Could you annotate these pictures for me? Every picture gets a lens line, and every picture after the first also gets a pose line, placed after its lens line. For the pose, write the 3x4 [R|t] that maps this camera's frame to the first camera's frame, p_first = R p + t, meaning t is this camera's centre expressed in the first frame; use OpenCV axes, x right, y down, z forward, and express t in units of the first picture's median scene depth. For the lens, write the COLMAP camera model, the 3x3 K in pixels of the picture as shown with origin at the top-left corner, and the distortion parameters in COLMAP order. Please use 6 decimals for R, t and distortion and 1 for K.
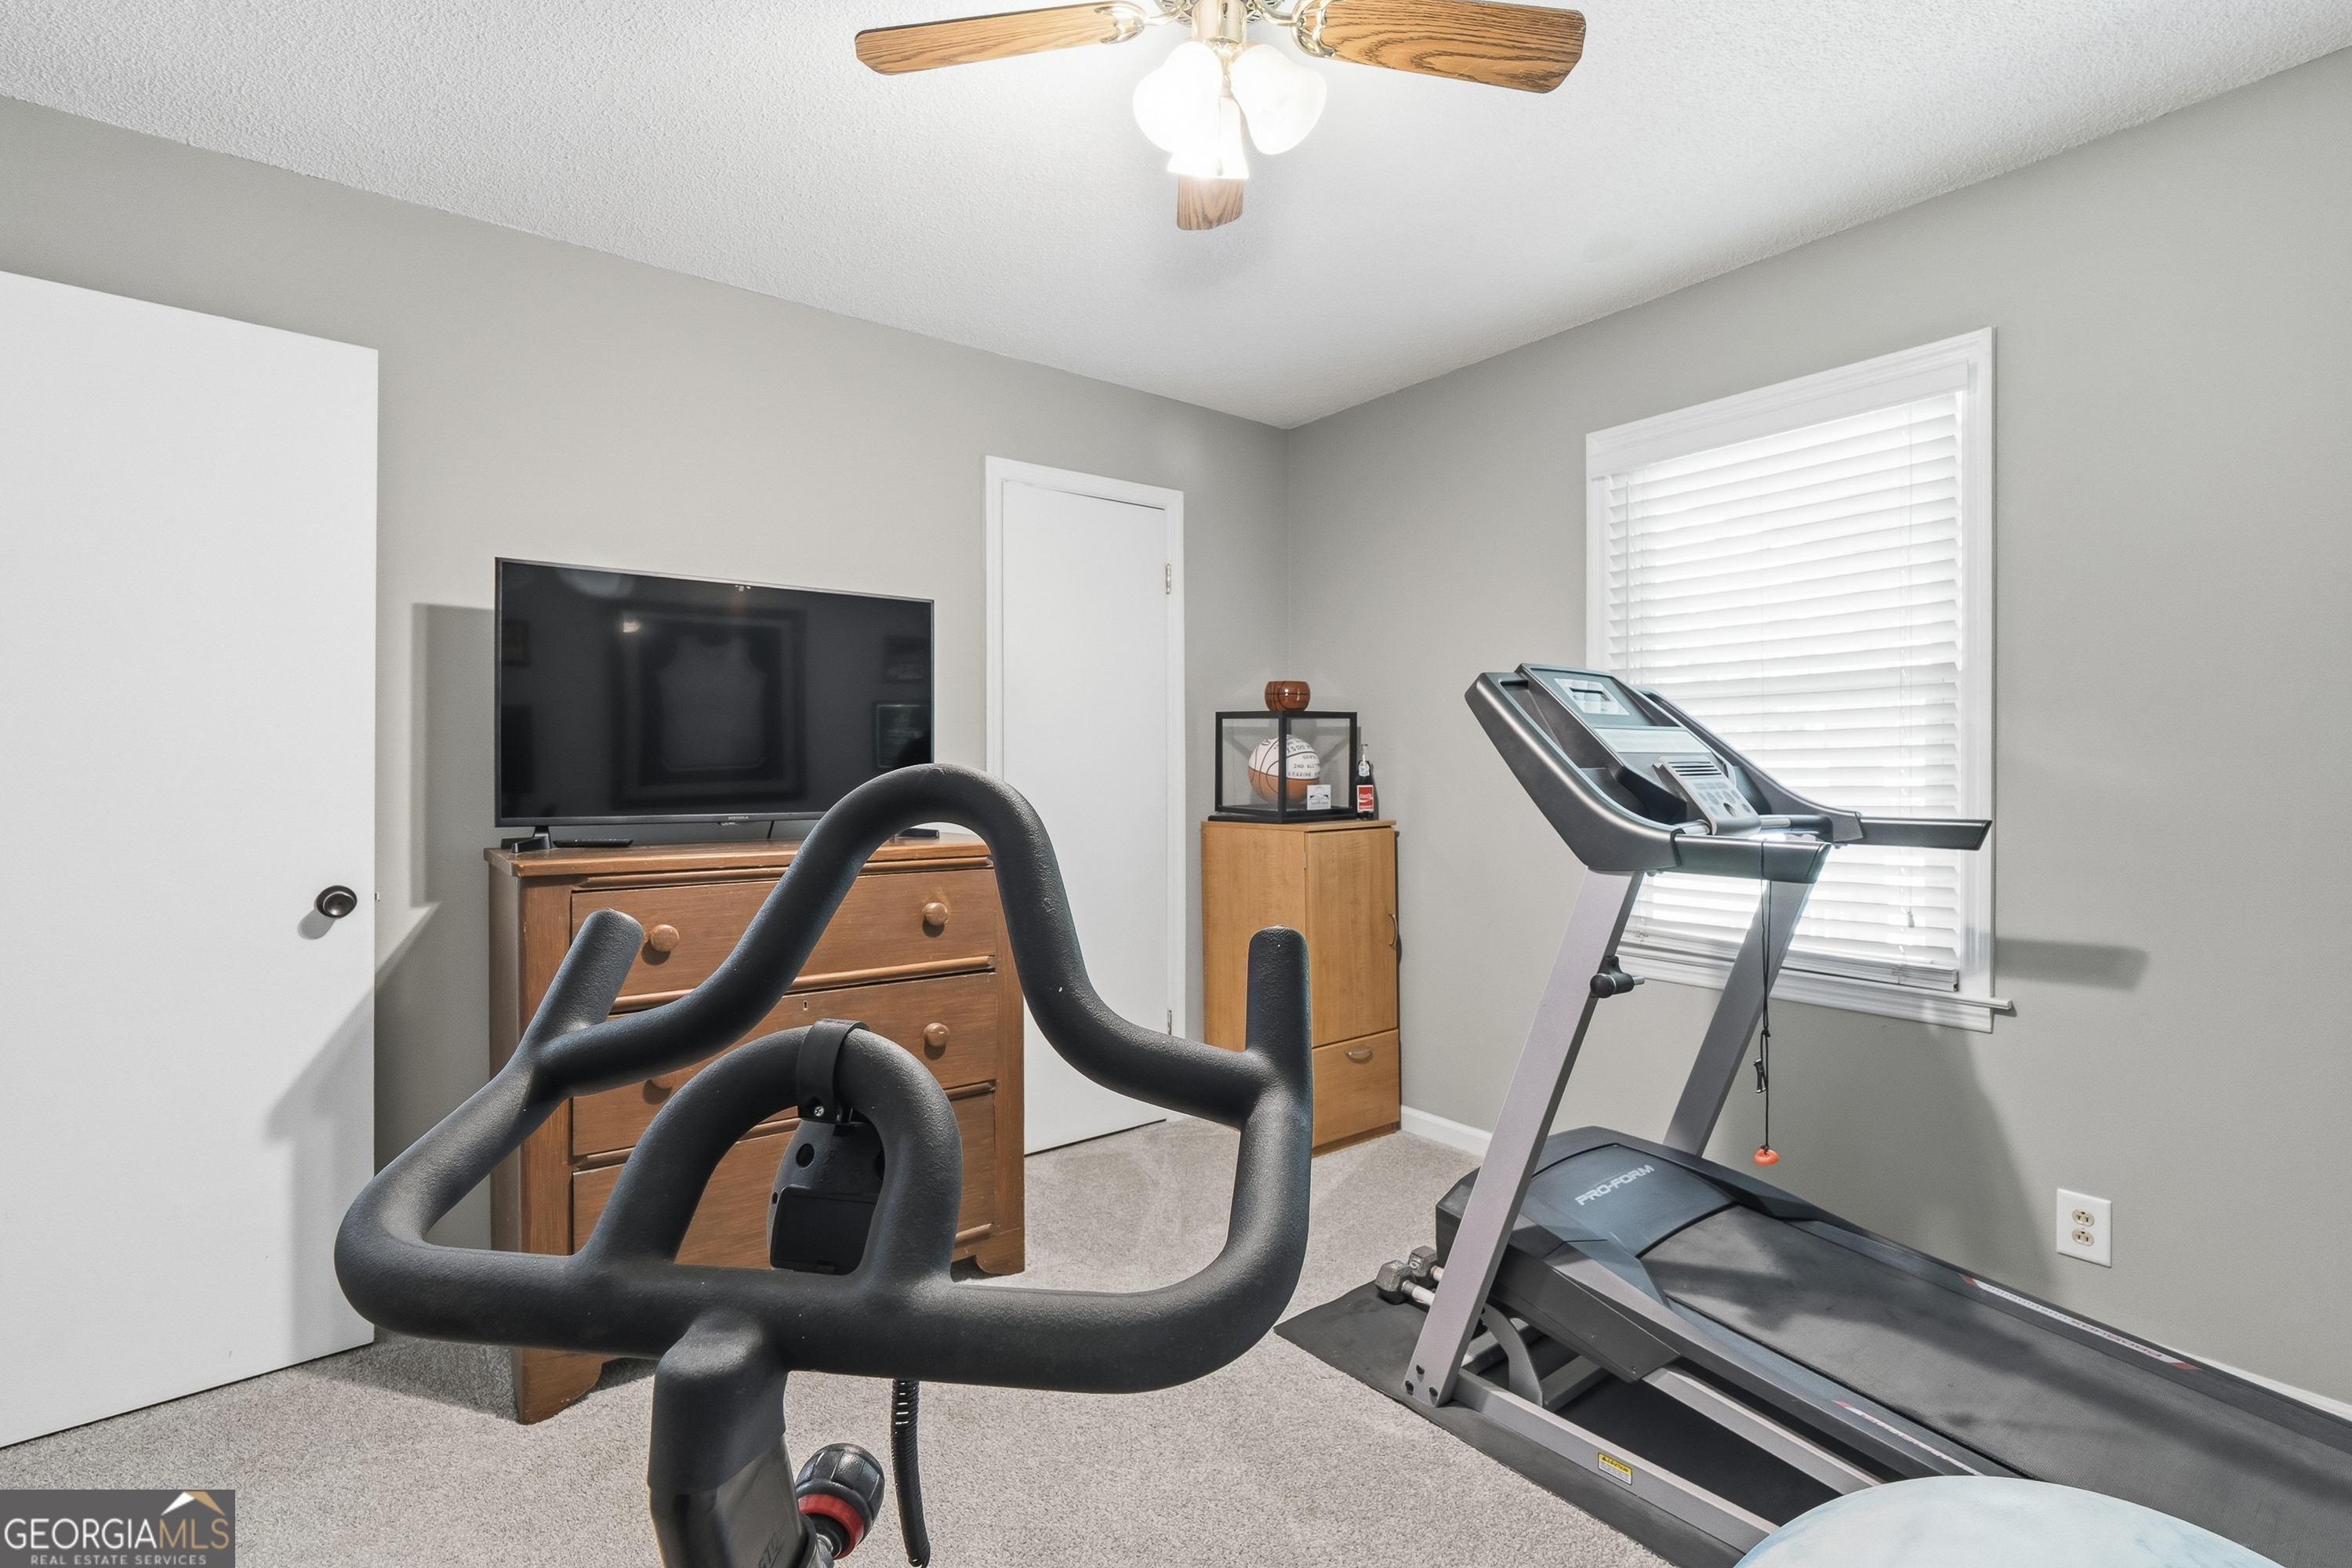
lens RADIAL K [[1065.7, 0, 1170.7], [0, 1065.7, 774.4], [0, 0, 1]] dist [-0.010103, 0.001237]
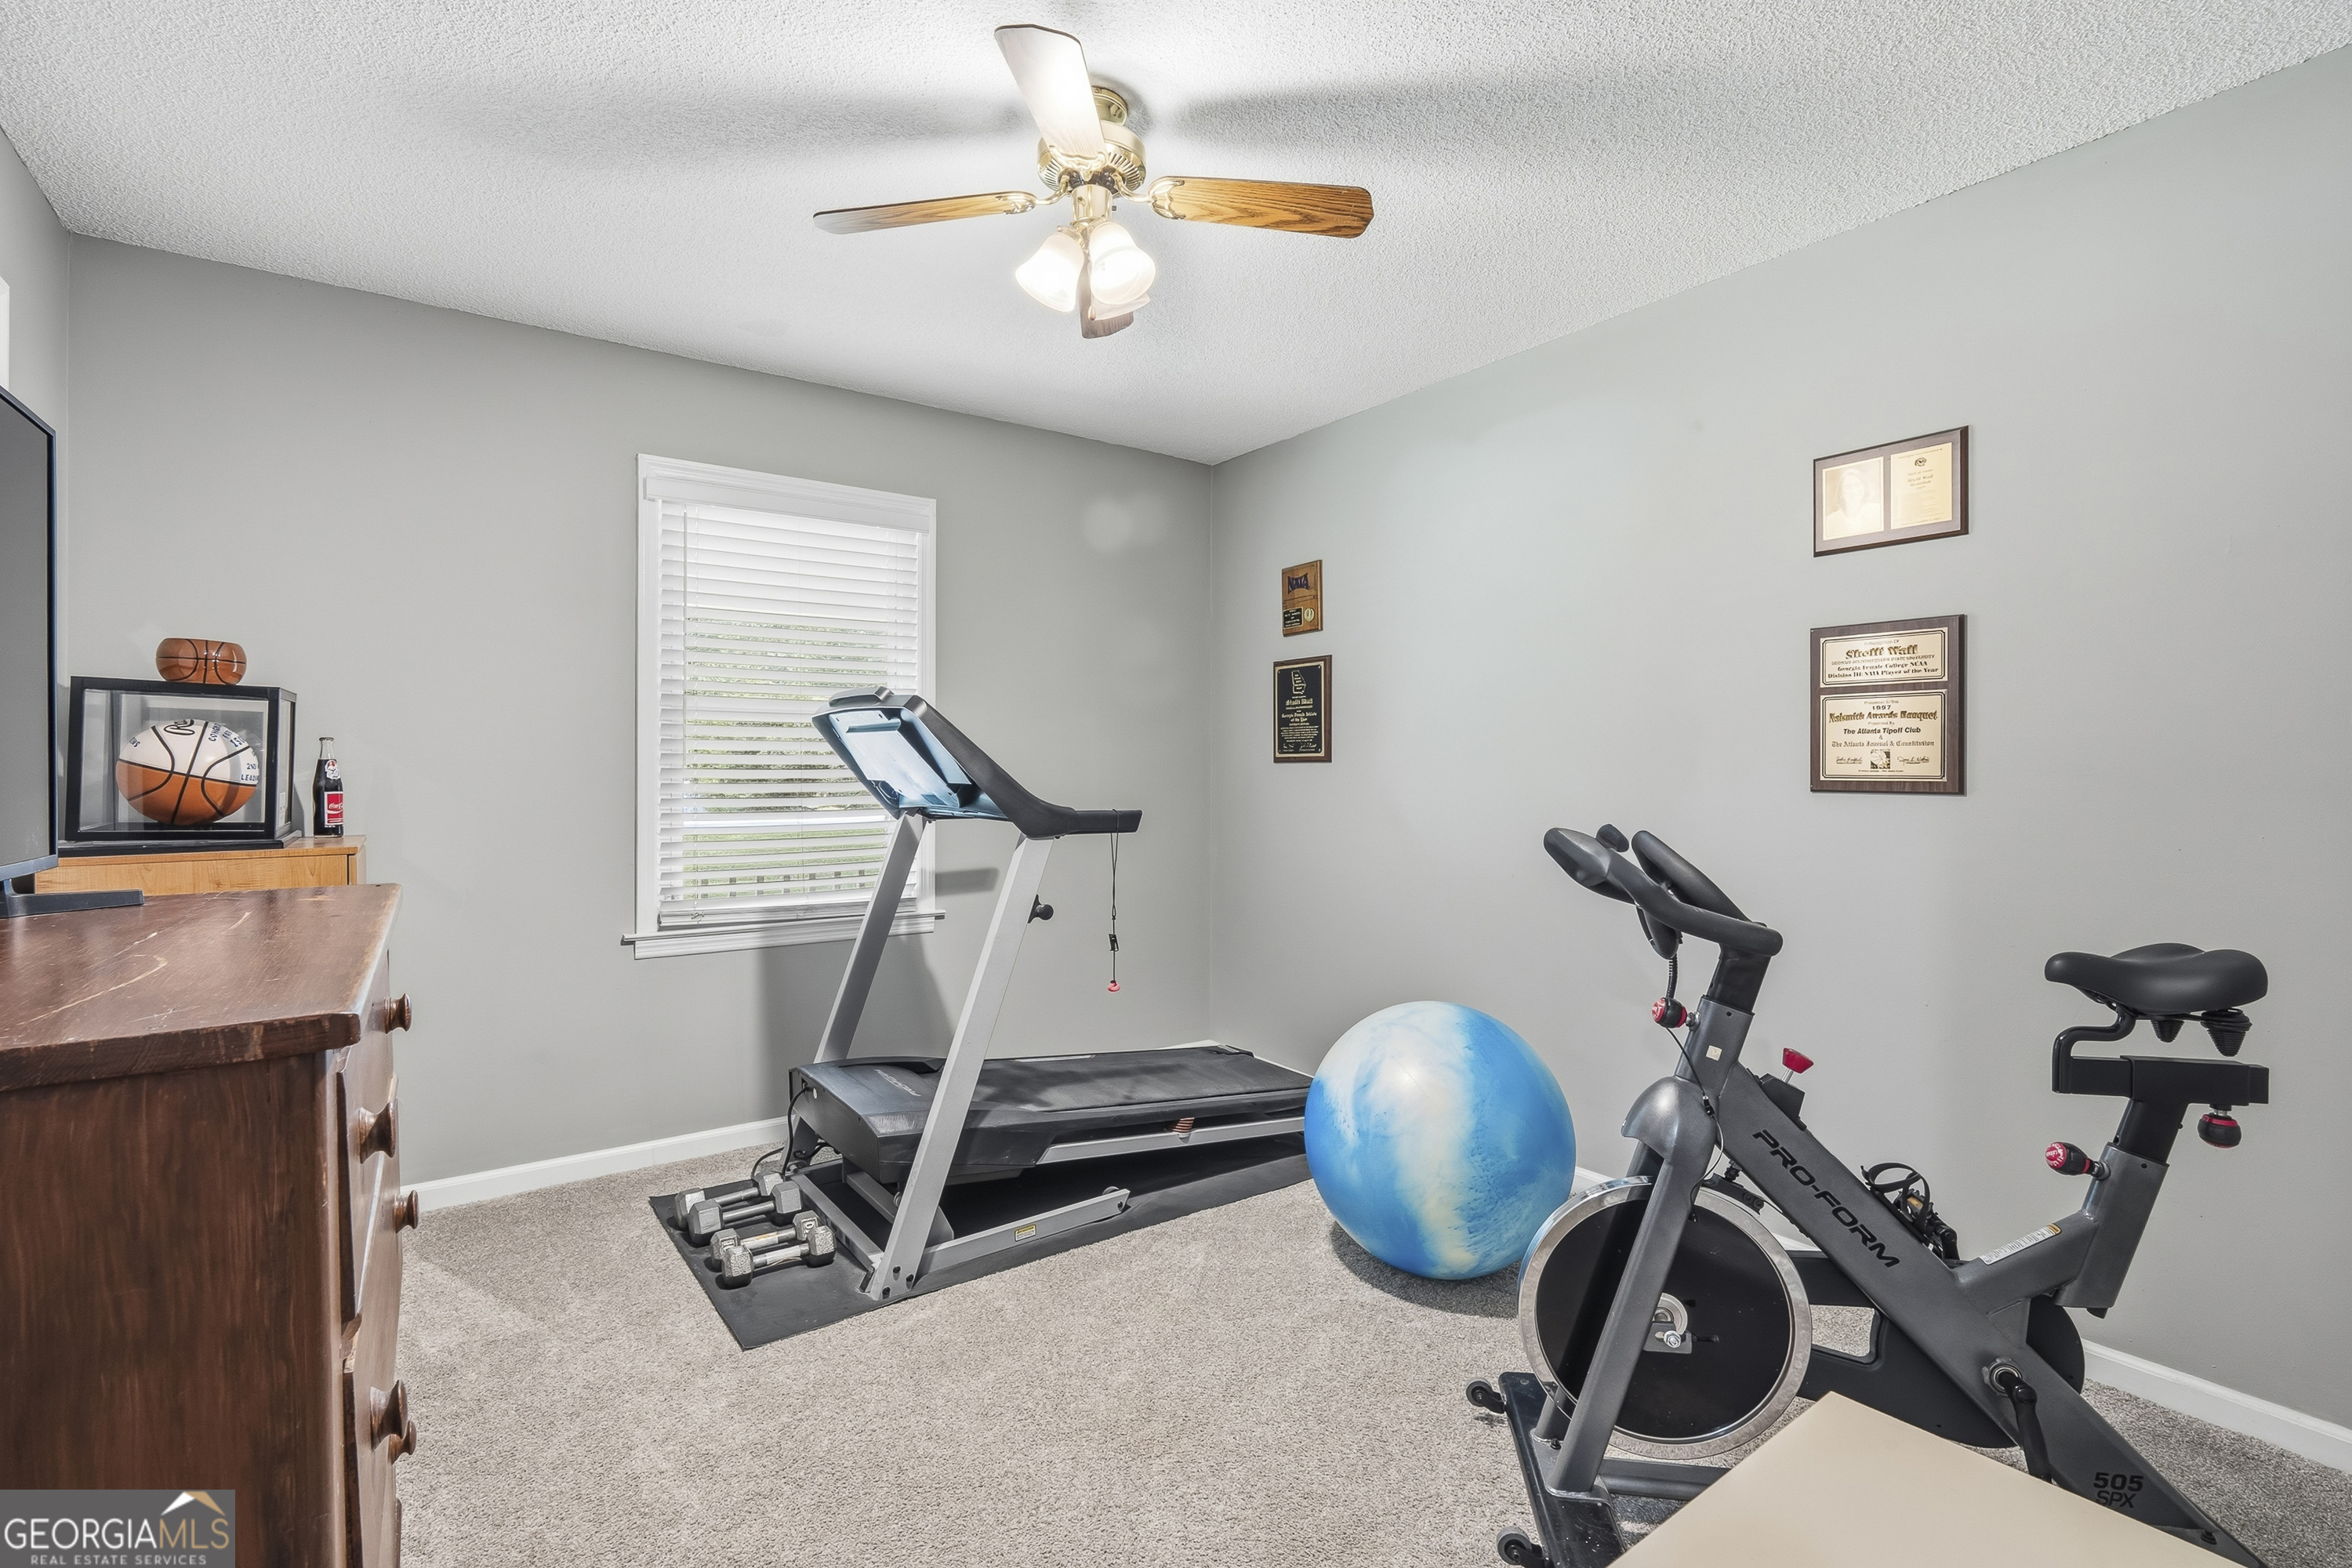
lens RADIAL K [[1065.7, 0, 1172.2], [0, 1065.7, 772.0], [0, 0, 1]] dist [-0.010103, 0.001237]
pose [[0.038372, -0.006283, 0.999244, -0.860573], [0.000862, 0.999980, 0.006255, -0.012169], [-0.999263, 0.000621, 0.038376, 0.574736]]
